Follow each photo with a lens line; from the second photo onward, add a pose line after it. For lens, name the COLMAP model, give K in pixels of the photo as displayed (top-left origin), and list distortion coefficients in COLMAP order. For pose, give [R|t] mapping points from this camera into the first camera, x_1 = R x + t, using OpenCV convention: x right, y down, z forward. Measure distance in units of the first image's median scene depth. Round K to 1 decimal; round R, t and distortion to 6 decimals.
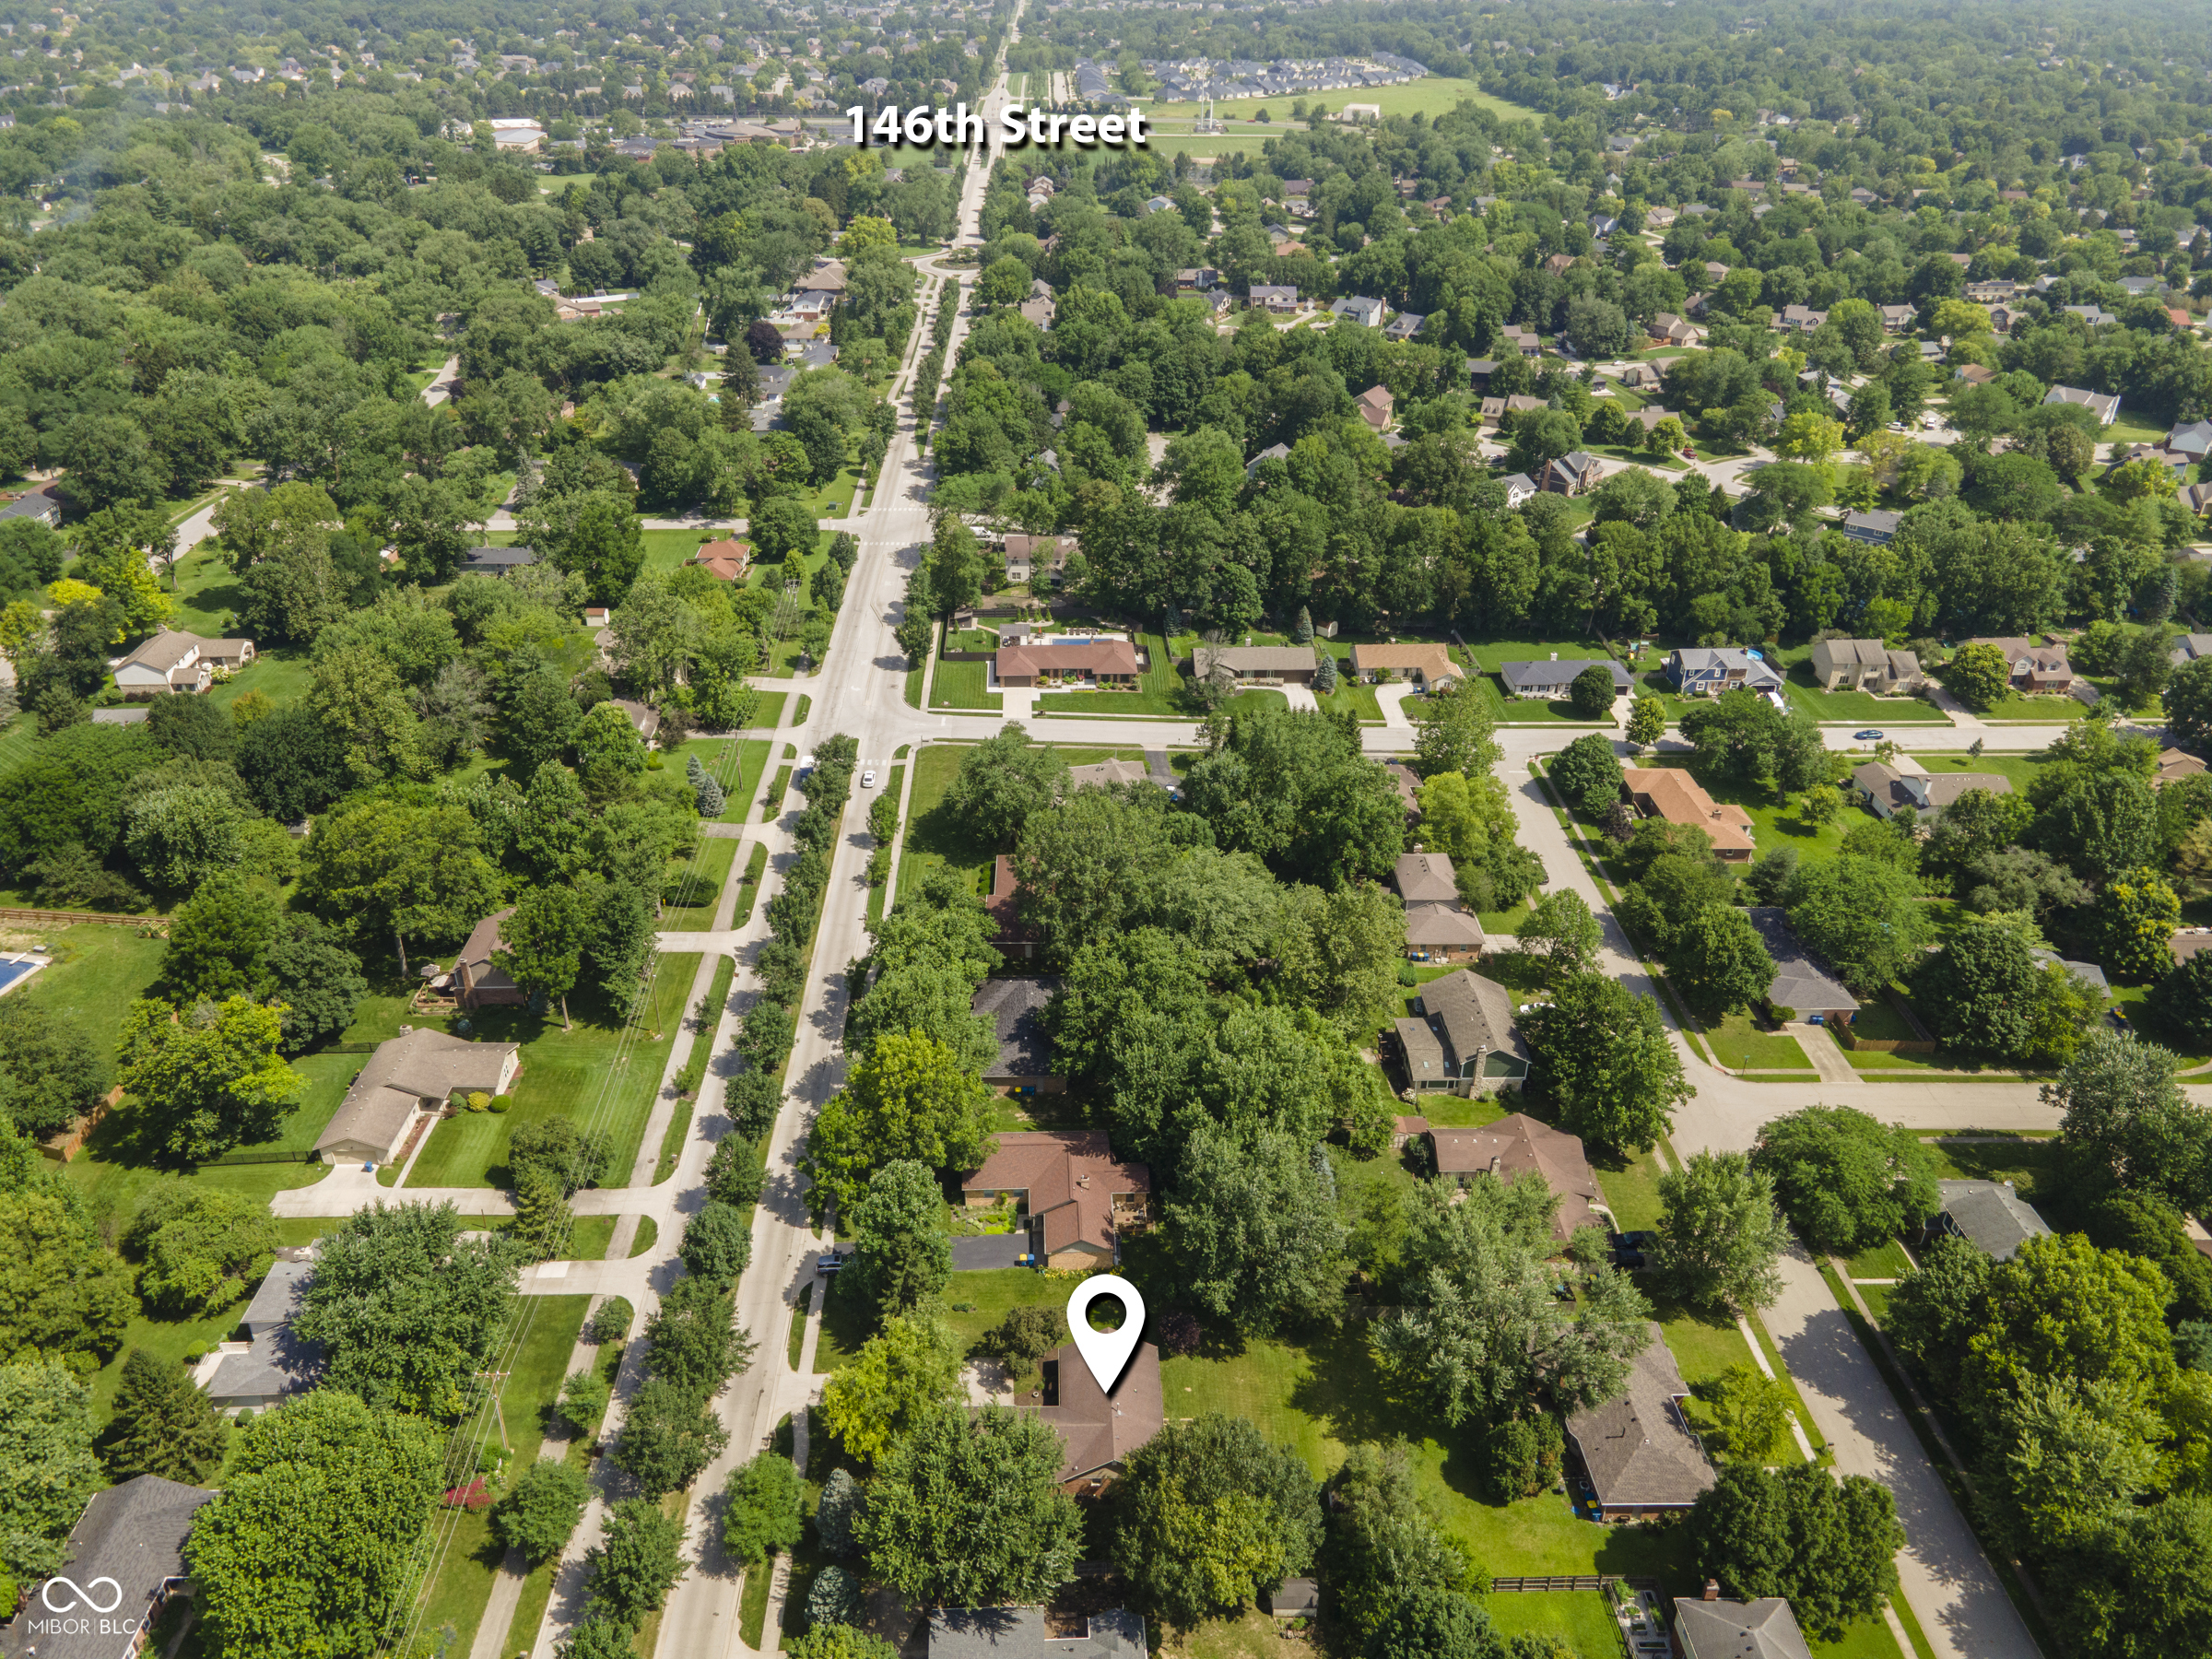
lens RADIAL K [[1609.5, 0, 1106.0], [0, 1609.5, 829.5], [0, 0, 1]] dist [0.041358, -0.001045]
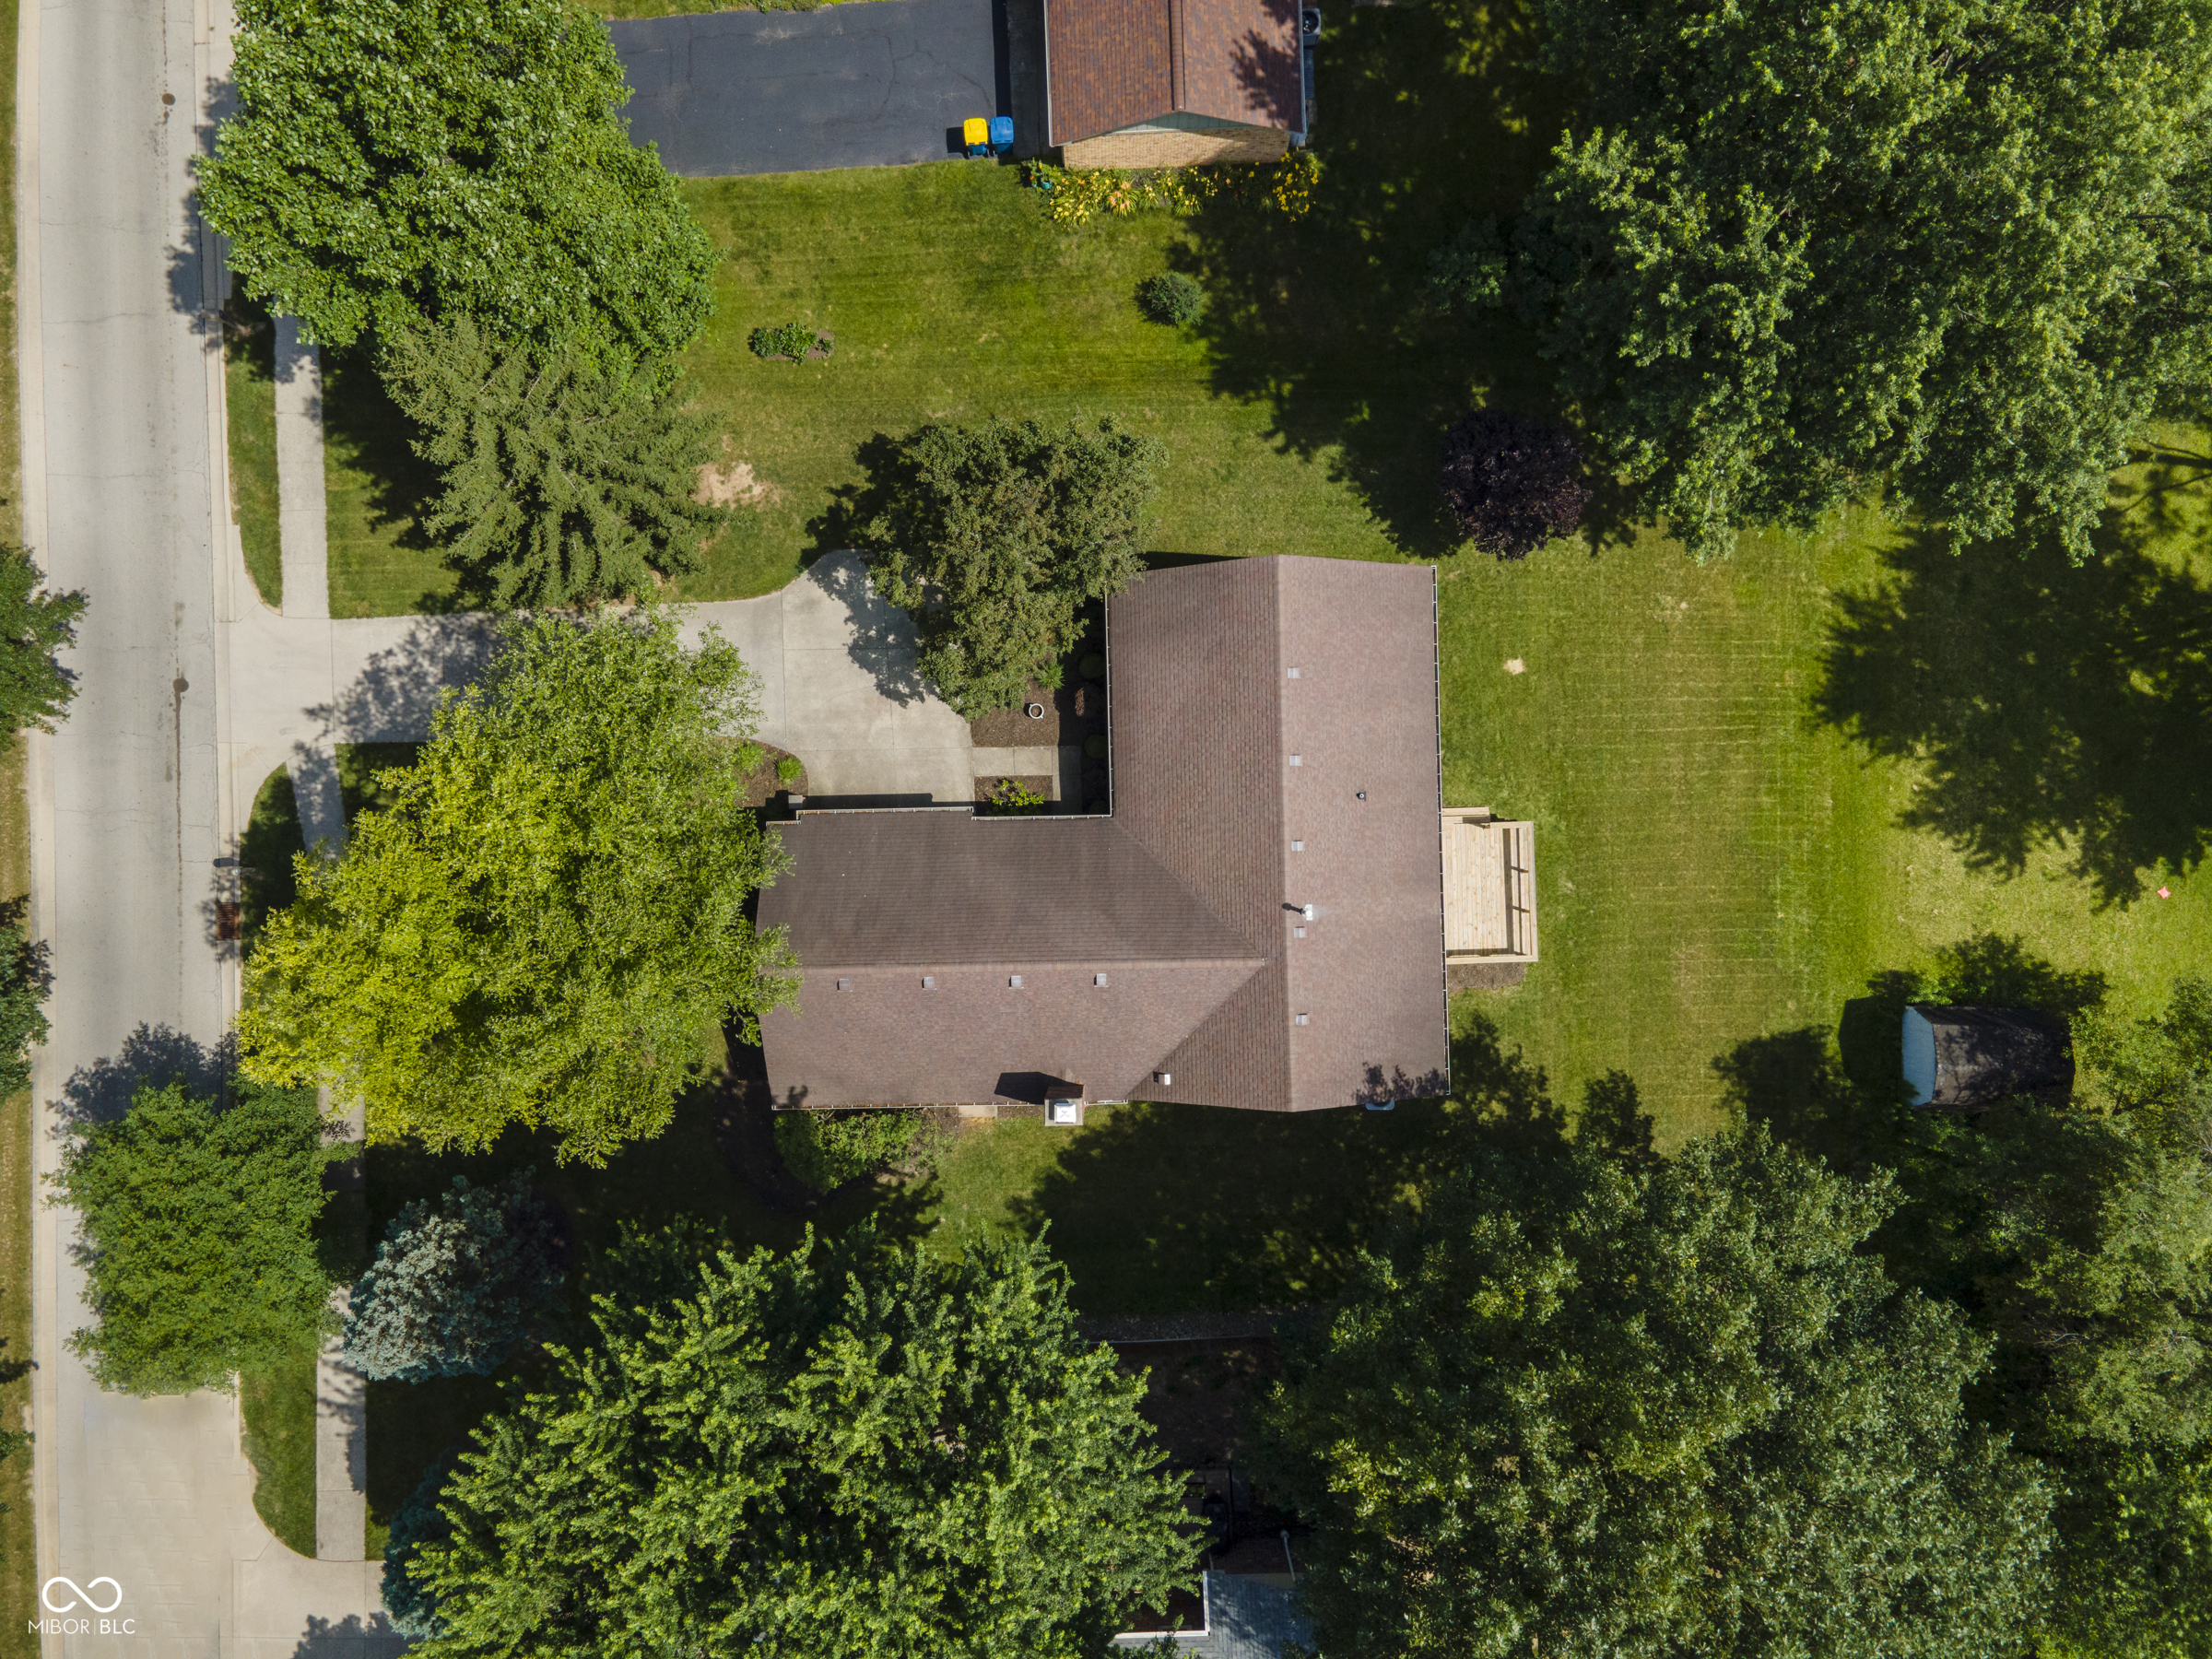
lens RADIAL K [[1610.8, 0, 1097.6], [0, 1610.8, 830.4], [0, 0, 1]] dist [0.007434, 0.072552]
pose [[0.999495, 0.009451, -0.030334, -0.012119], [0.021323, 0.508295, 0.860919, 0.049772], [0.023555, -0.861131, 0.507837, 0.459641]]
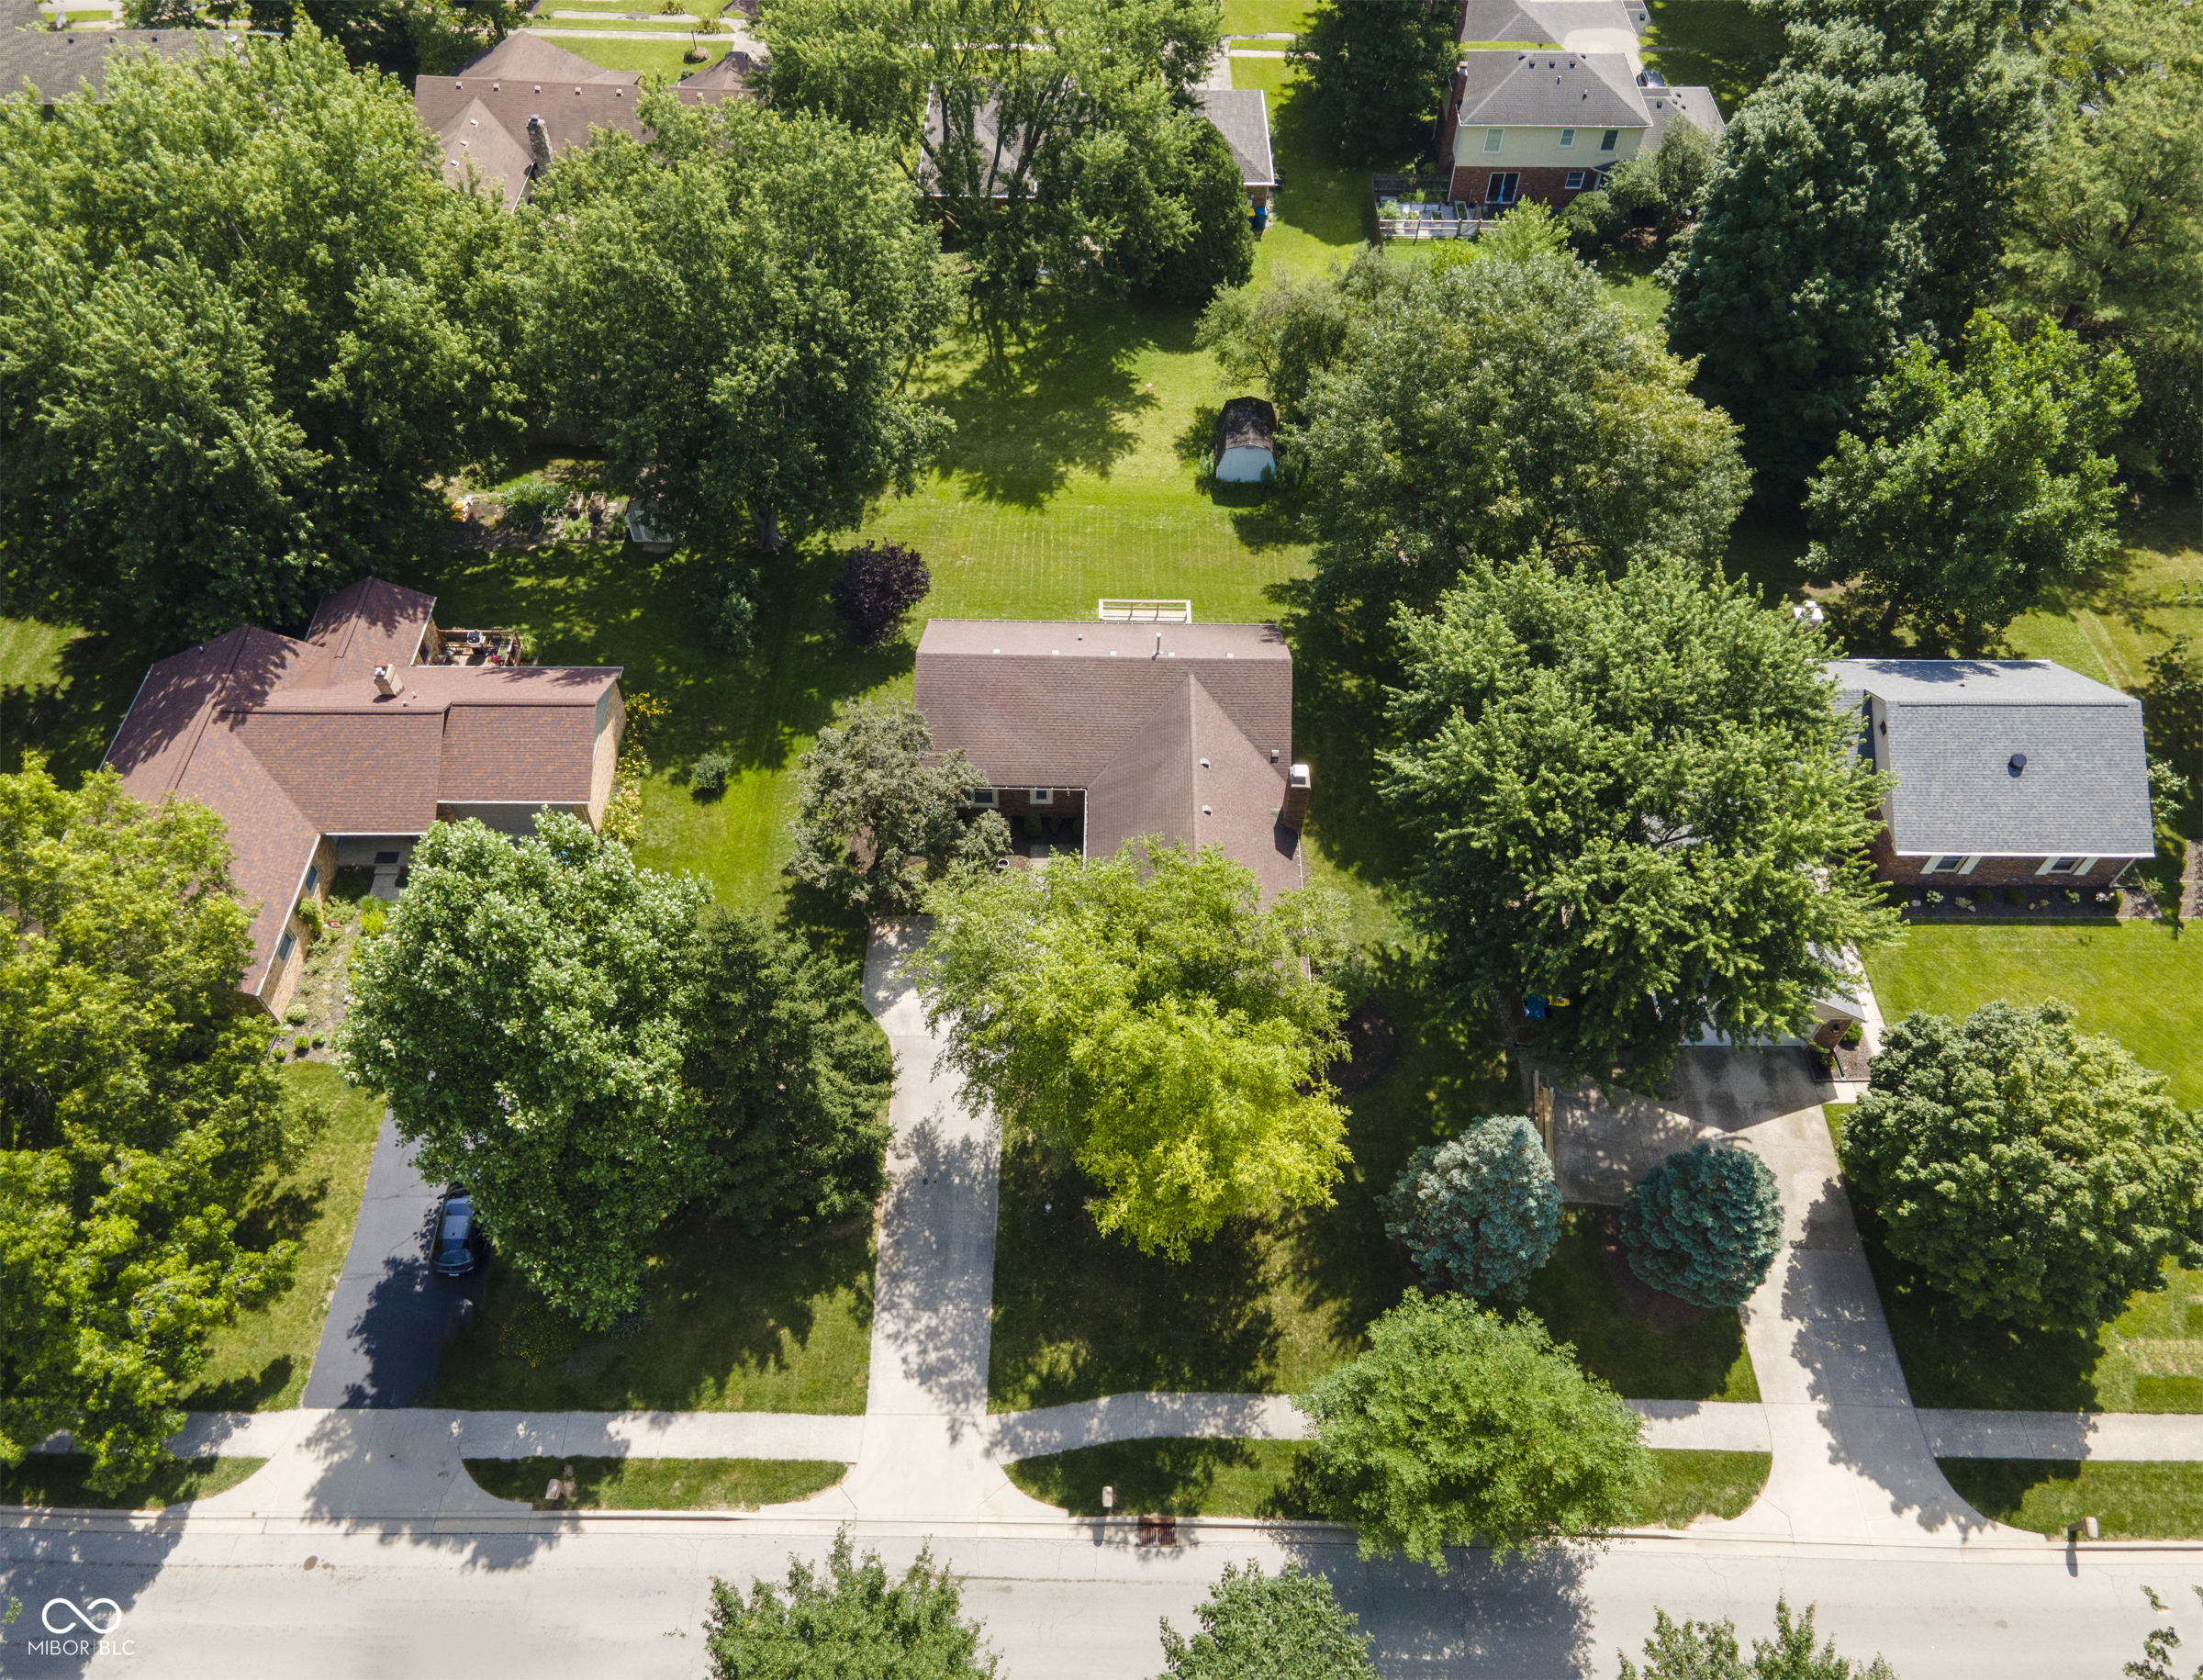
lens RADIAL K [[1567.3, 0, 1095.2], [0, 1567.3, 835.8], [0, 0, 1]] dist [0.047974, 0.001791]
pose [[0.043235, -0.793502, 0.607030, -0.159289], [0.481686, 0.548871, 0.683169, 0.043689], [-0.875277, 0.262861, 0.405949, 0.455377]]
